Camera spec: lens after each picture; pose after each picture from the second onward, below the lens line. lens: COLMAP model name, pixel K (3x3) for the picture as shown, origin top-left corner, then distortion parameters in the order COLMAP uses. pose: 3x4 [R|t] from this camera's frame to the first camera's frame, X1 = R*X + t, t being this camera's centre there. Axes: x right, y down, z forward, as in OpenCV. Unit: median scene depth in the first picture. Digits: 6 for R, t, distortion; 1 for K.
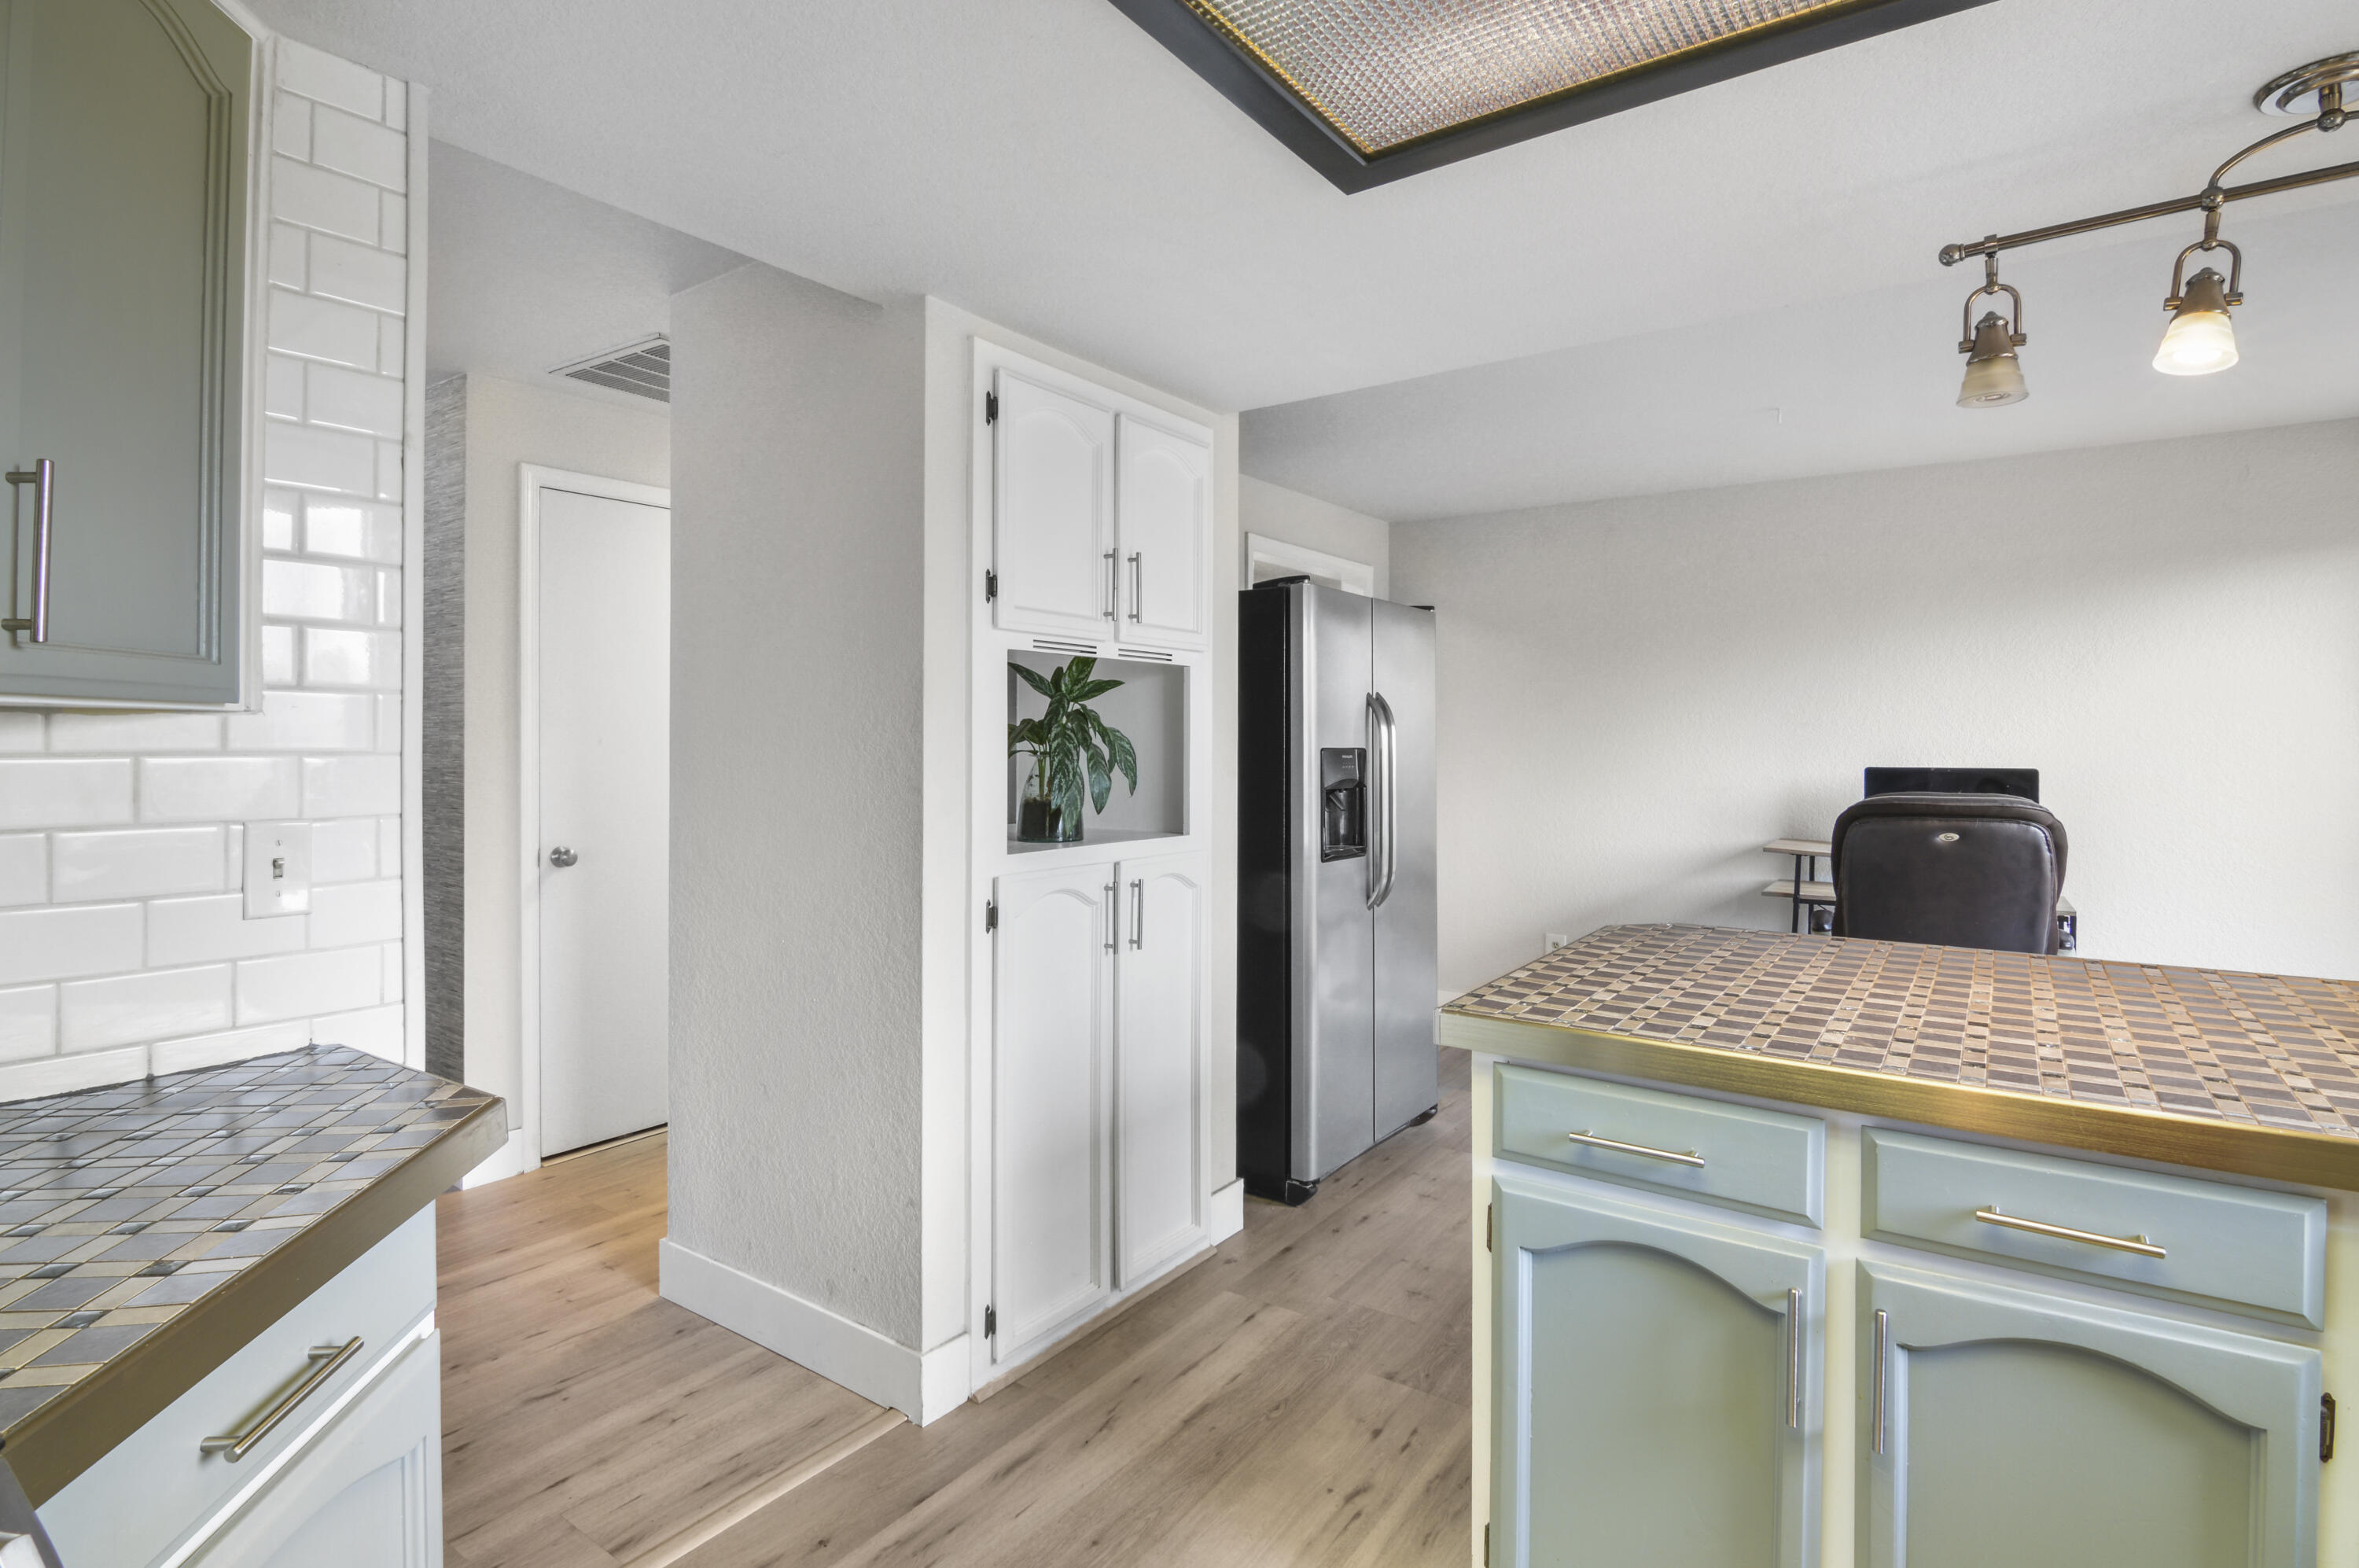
lens RADIAL K [[1162.7, 0, 1179.9], [0, 1162.7, 741.4], [0, 0, 1]] dist [-0.002116, -0.013225]
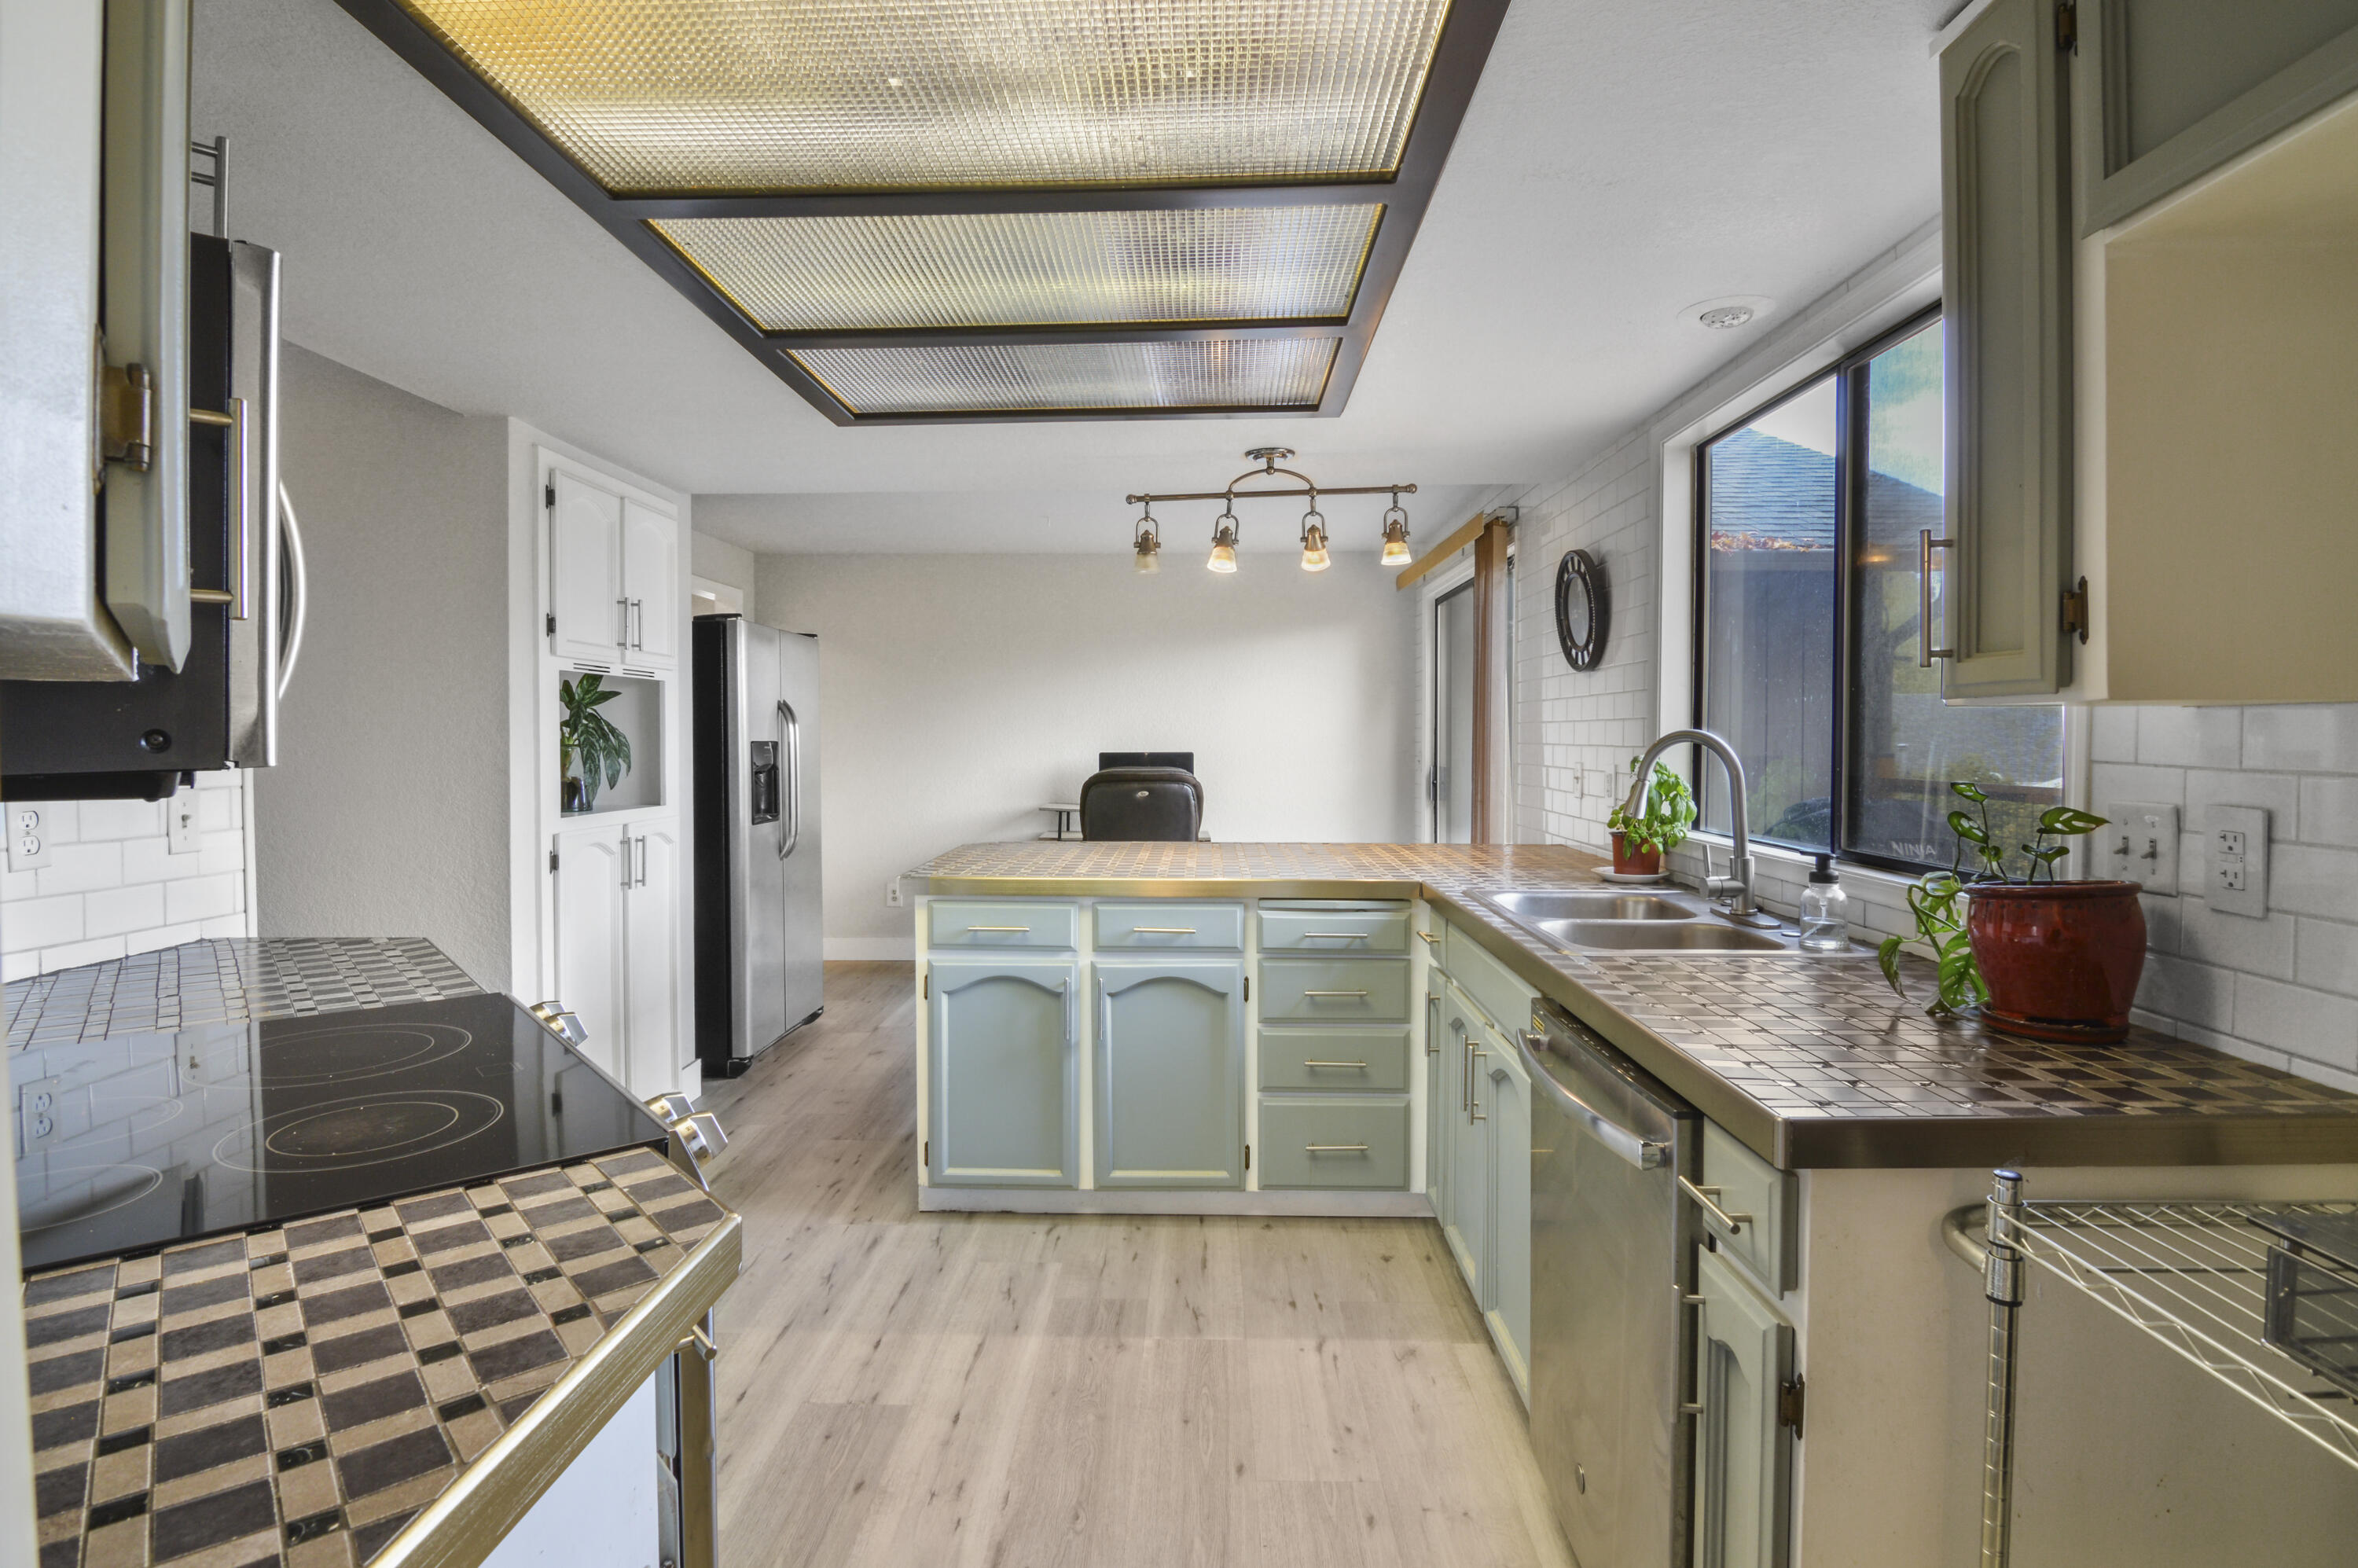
lens RADIAL K [[1080.1, 0, 1173.3], [0, 1080.1, 748.7], [0, 0, 1]] dist [-0.000312, 0.000013]
pose [[0.826346, -0.008996, 0.563090, -0.239898], [0.002561, 0.999922, 0.012216, 0.000543], [-0.563156, -0.008652, 0.826305, -0.426953]]
